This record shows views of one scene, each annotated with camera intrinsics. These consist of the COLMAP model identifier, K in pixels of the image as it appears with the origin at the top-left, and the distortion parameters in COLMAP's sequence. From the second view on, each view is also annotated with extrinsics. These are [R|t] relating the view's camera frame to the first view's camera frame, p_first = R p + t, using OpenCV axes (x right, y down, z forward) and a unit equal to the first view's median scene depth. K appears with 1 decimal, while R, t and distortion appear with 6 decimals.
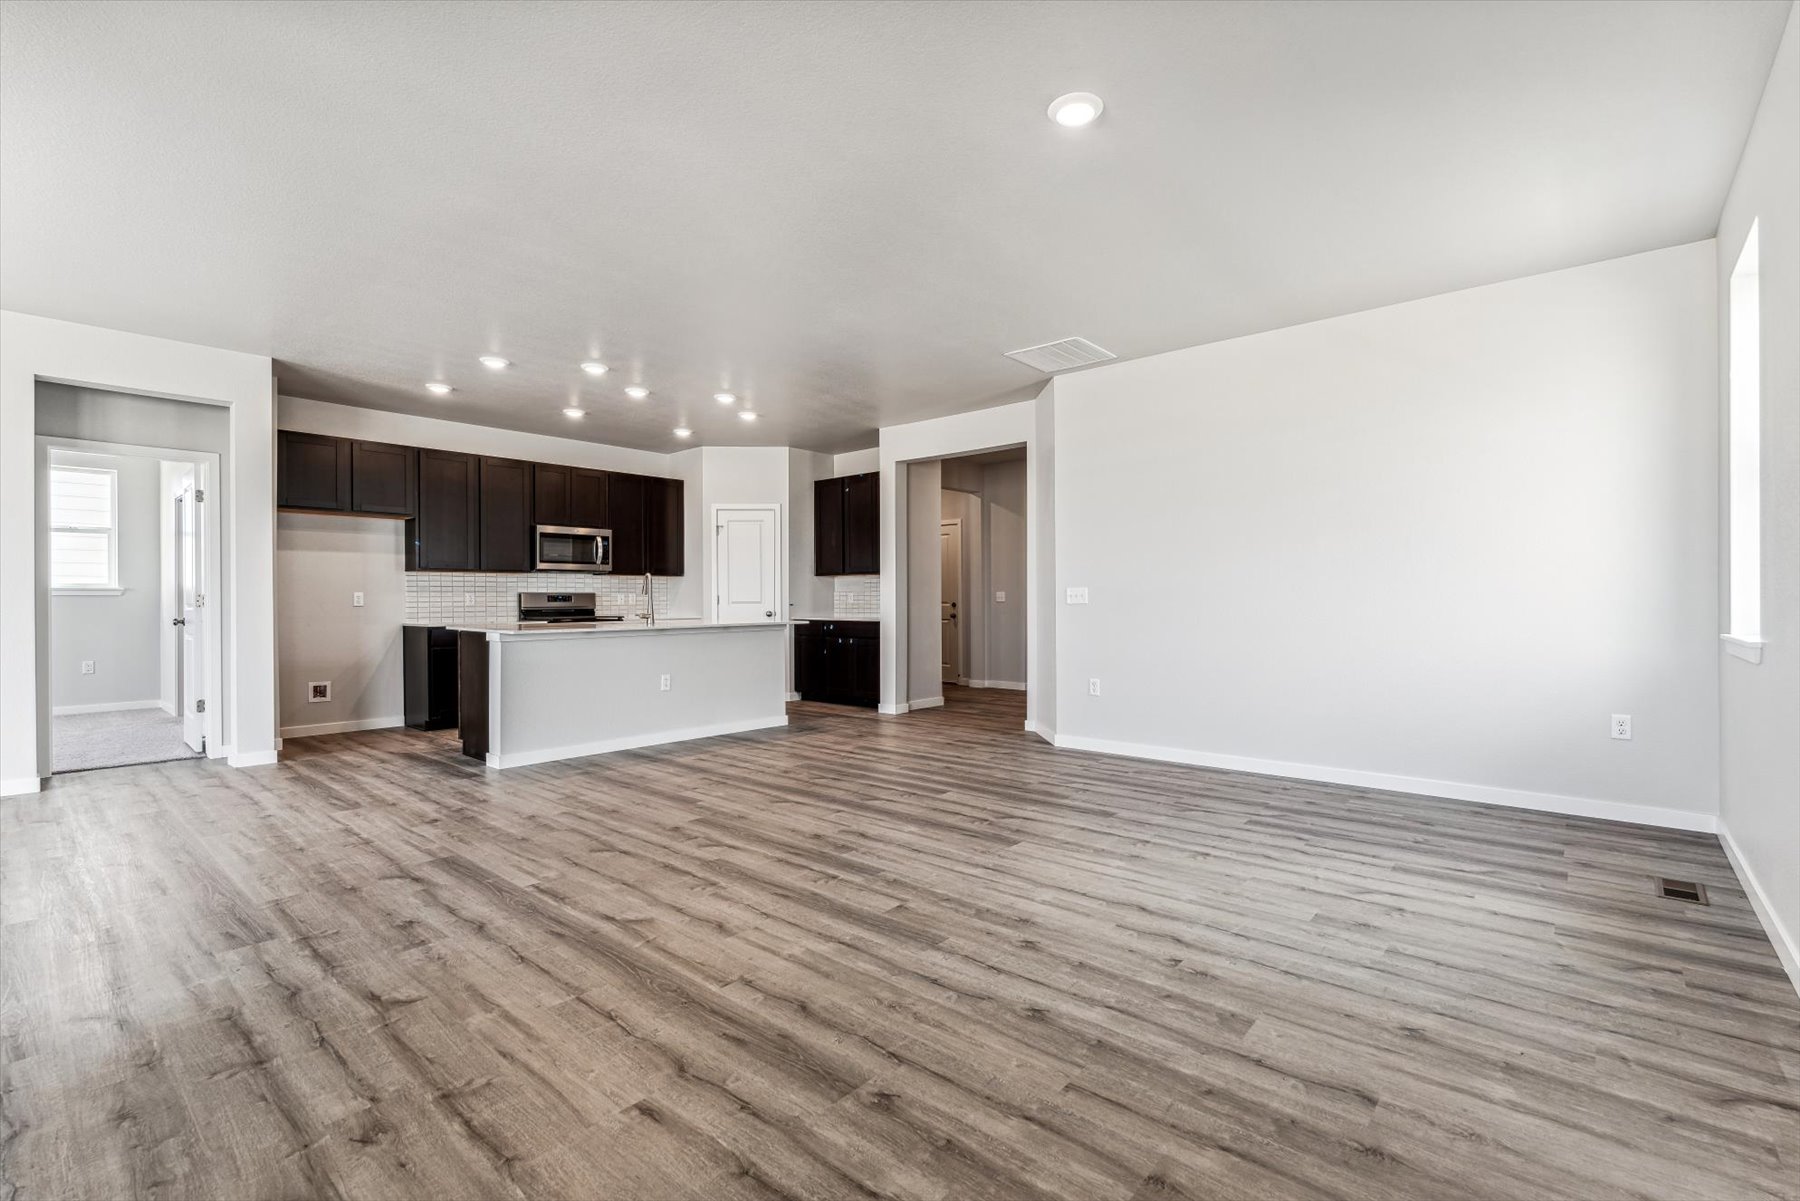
lens RADIAL K [[797.6, 0, 907.1], [0, 797.6, 600.2], [0, 0, 1]] dist [-0.010669, 0.001639]
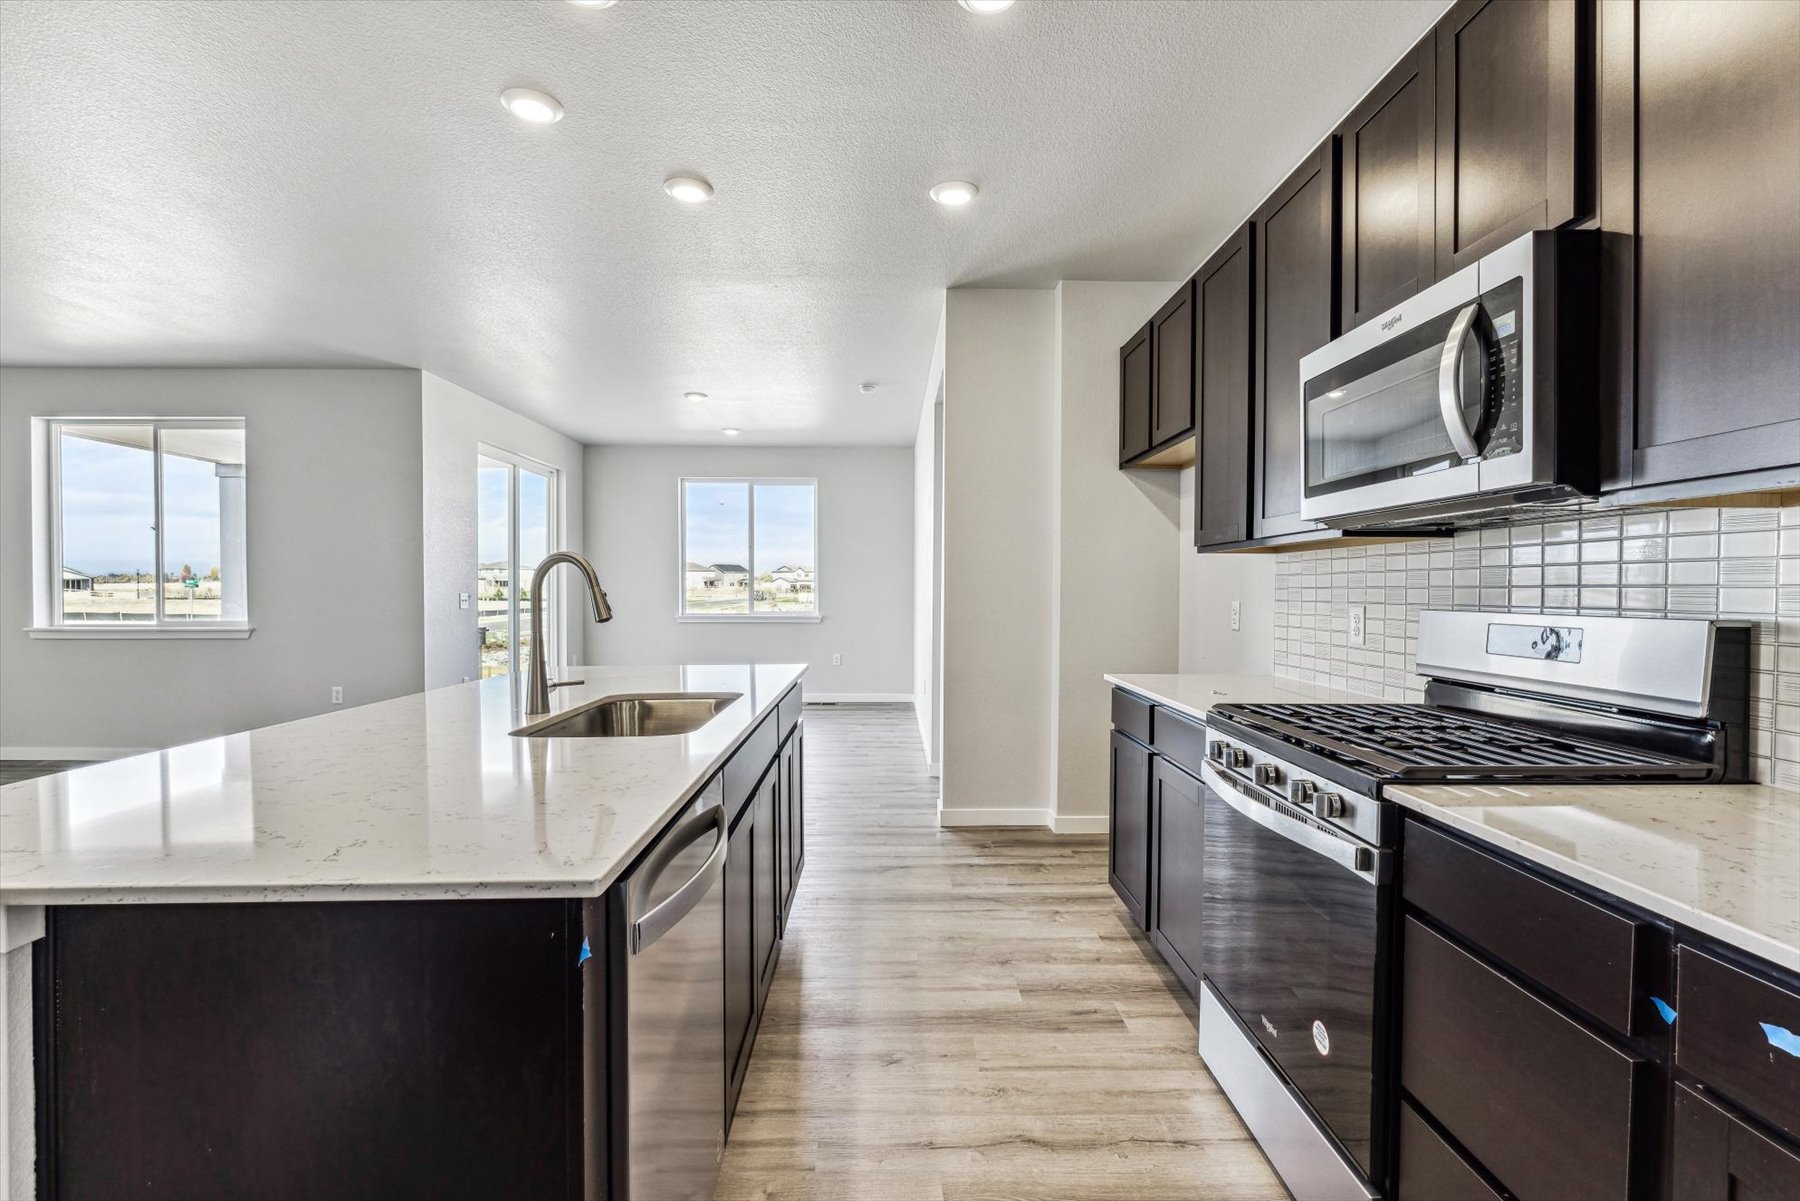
lens RADIAL K [[821.3, 0, 908.0], [0, 821.3, 603.7], [0, 0, 1]] dist [-0.012597, 0.001830]
pose [[-0.742475, 0.014843, -0.669709, -0.202511], [0.000188, 0.999759, 0.021950, -0.019666], [0.669874, 0.016172, -0.742299, 1.254720]]
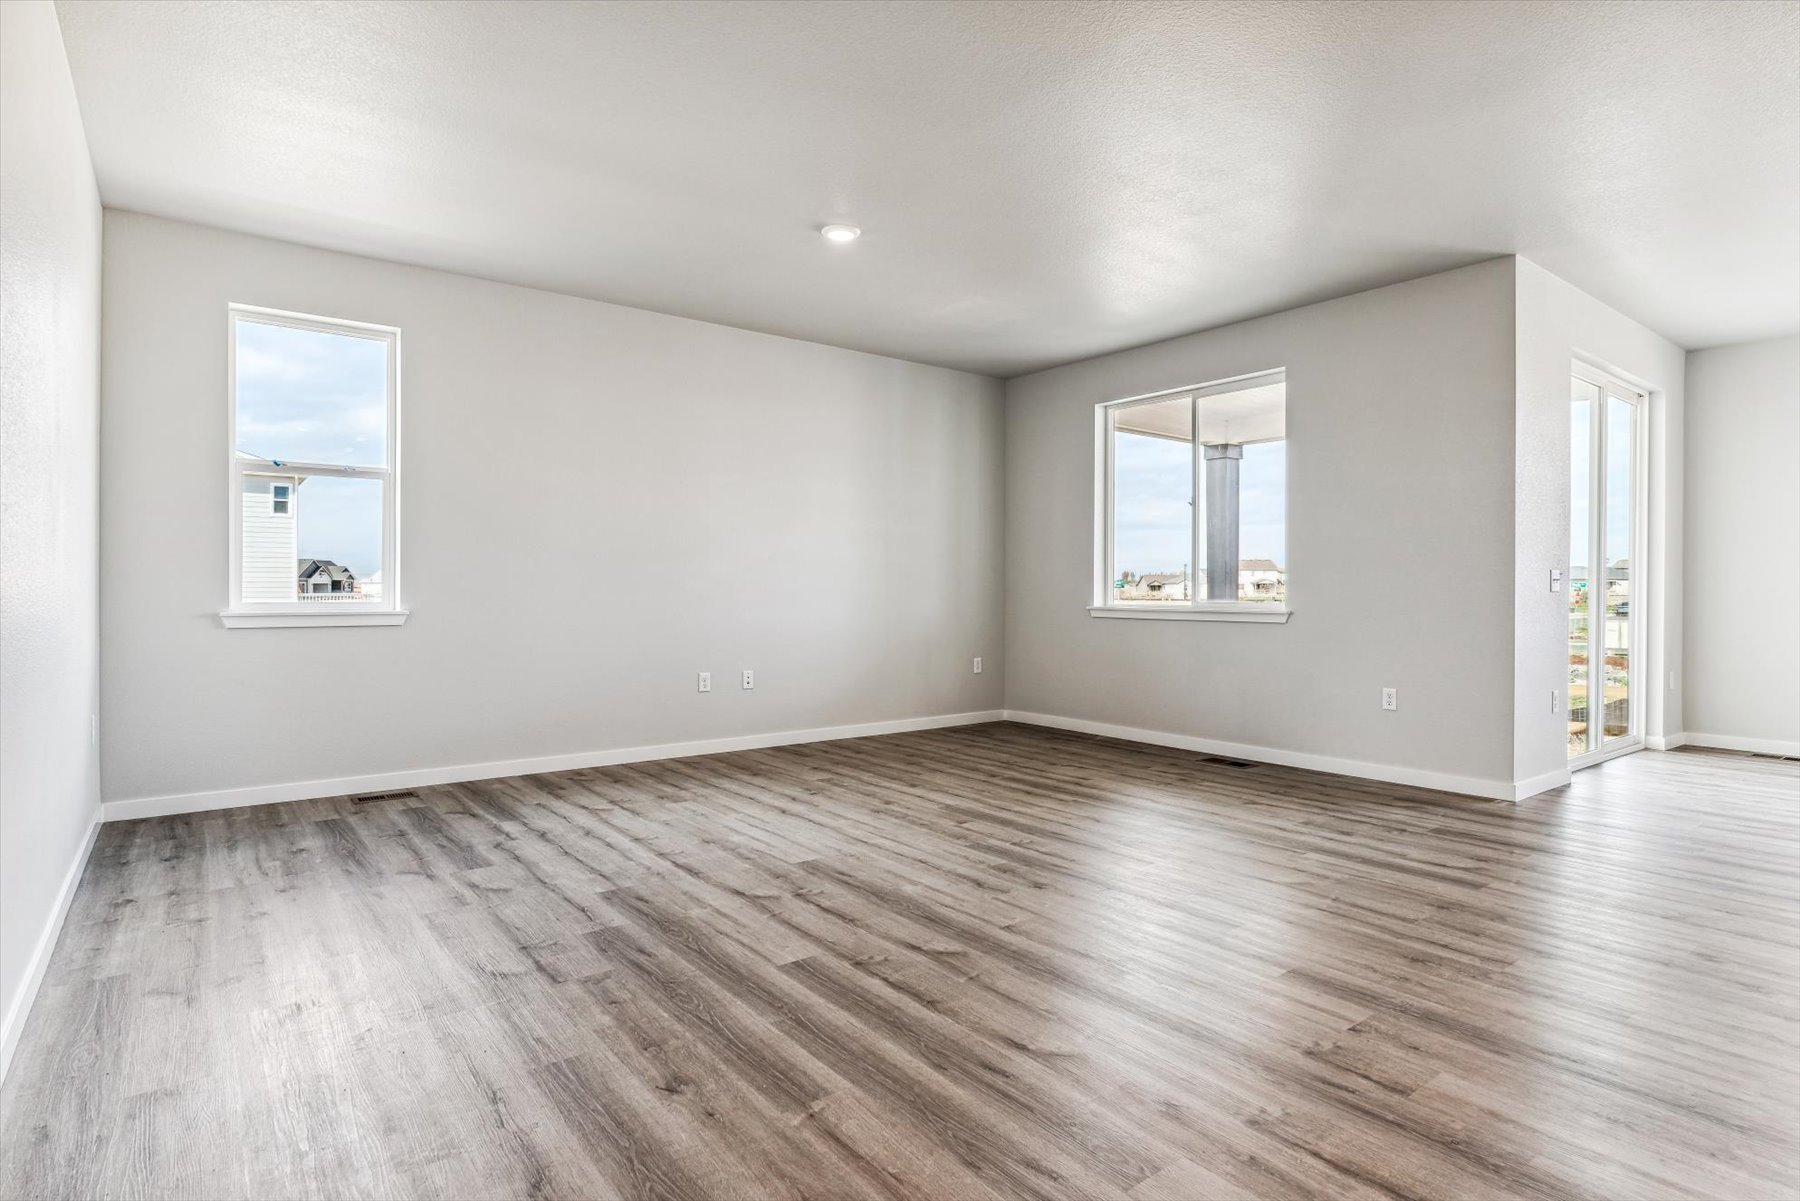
lens RADIAL K [[931.6, 0, 902.9], [0, 931.6, 596.3], [0, 0, 1]] dist [-0.012661, -0.000142]
pose [[-0.979394, -0.002505, 0.201944, -0.091497], [-0.000733, 0.999961, 0.008847, 0.004154], [-0.201958, 0.008517, -0.979357, 1.049105]]
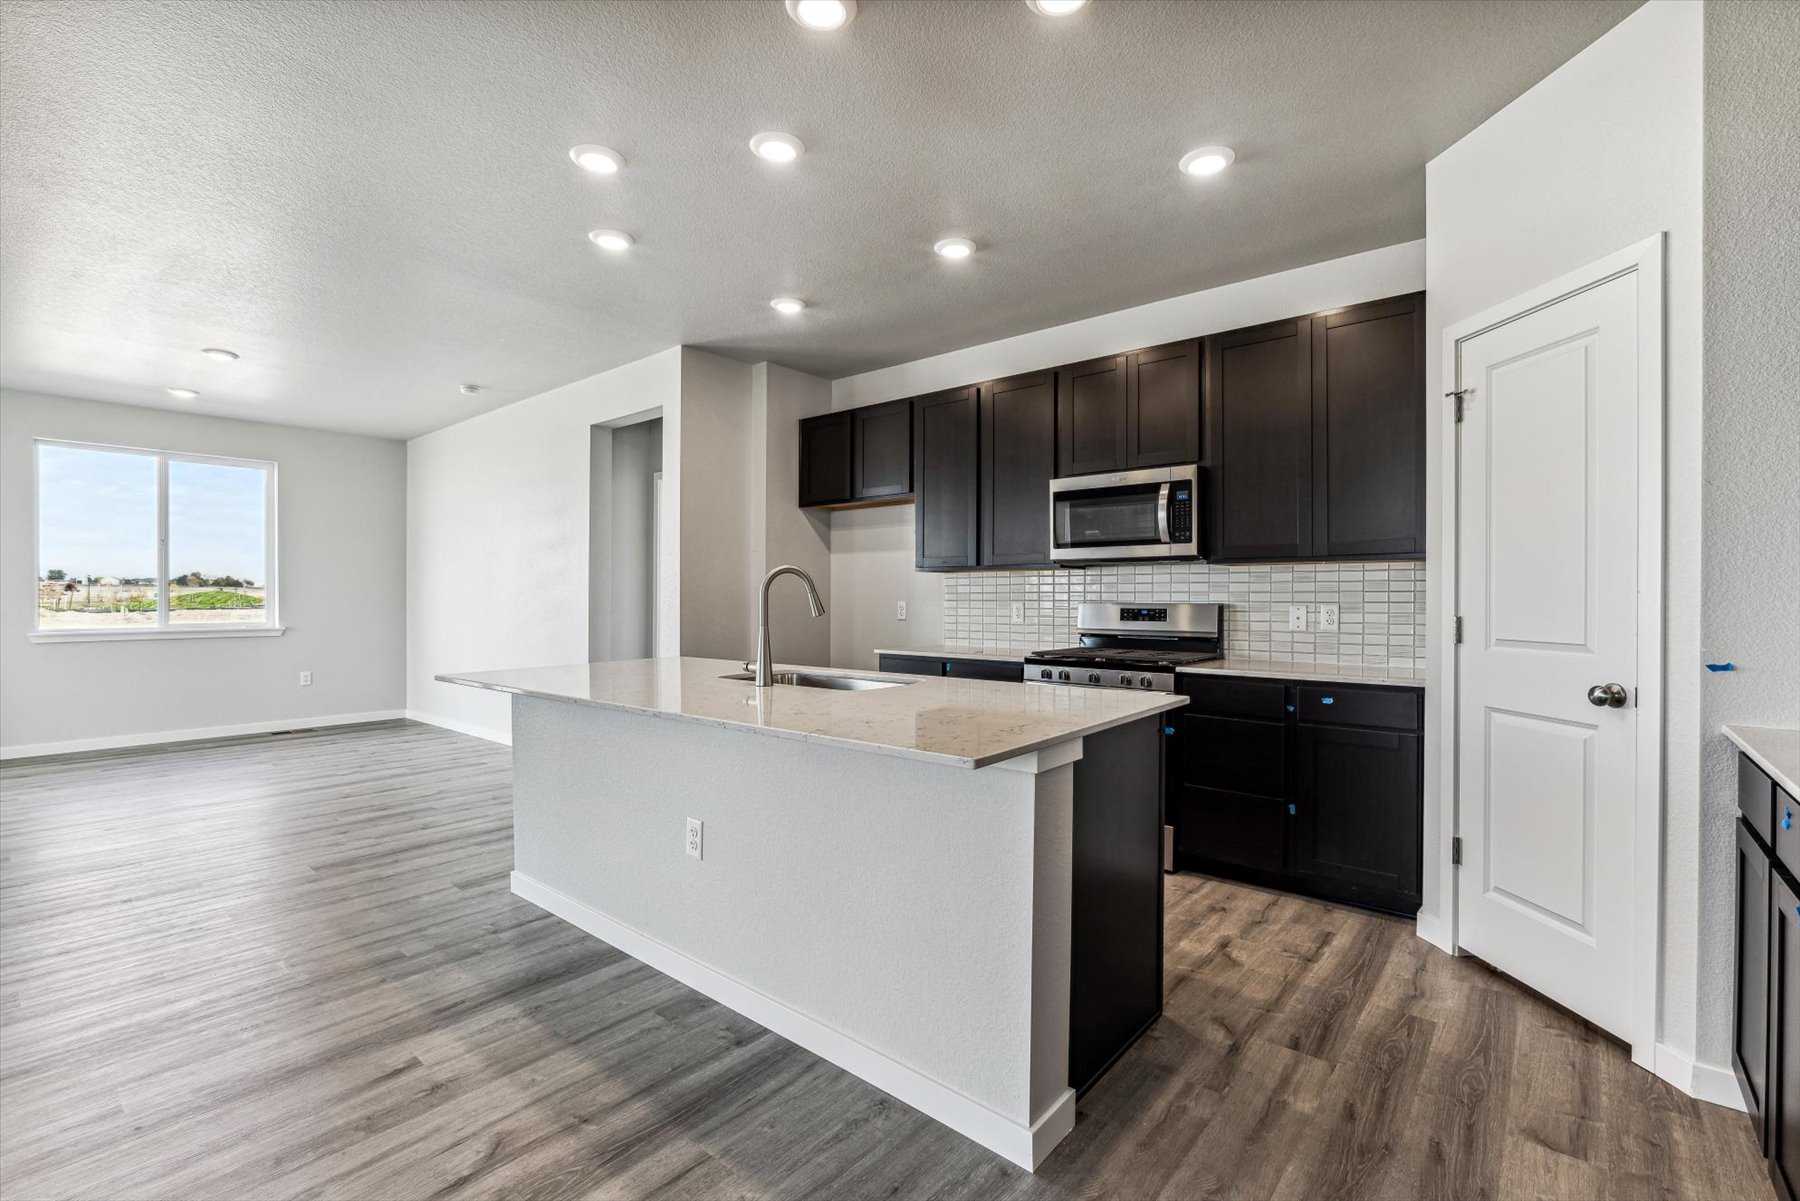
lens RADIAL K [[797.6, 0, 904.0], [0, 797.6, 601.2], [0, 0, 1]] dist [-0.010669, 0.001639]
pose [[0.010657, 0.011424, -0.999878, 0.090695], [-0.001428, 0.999934, 0.011409, -0.019563], [0.999942, 0.001306, 0.010673, 1.004495]]
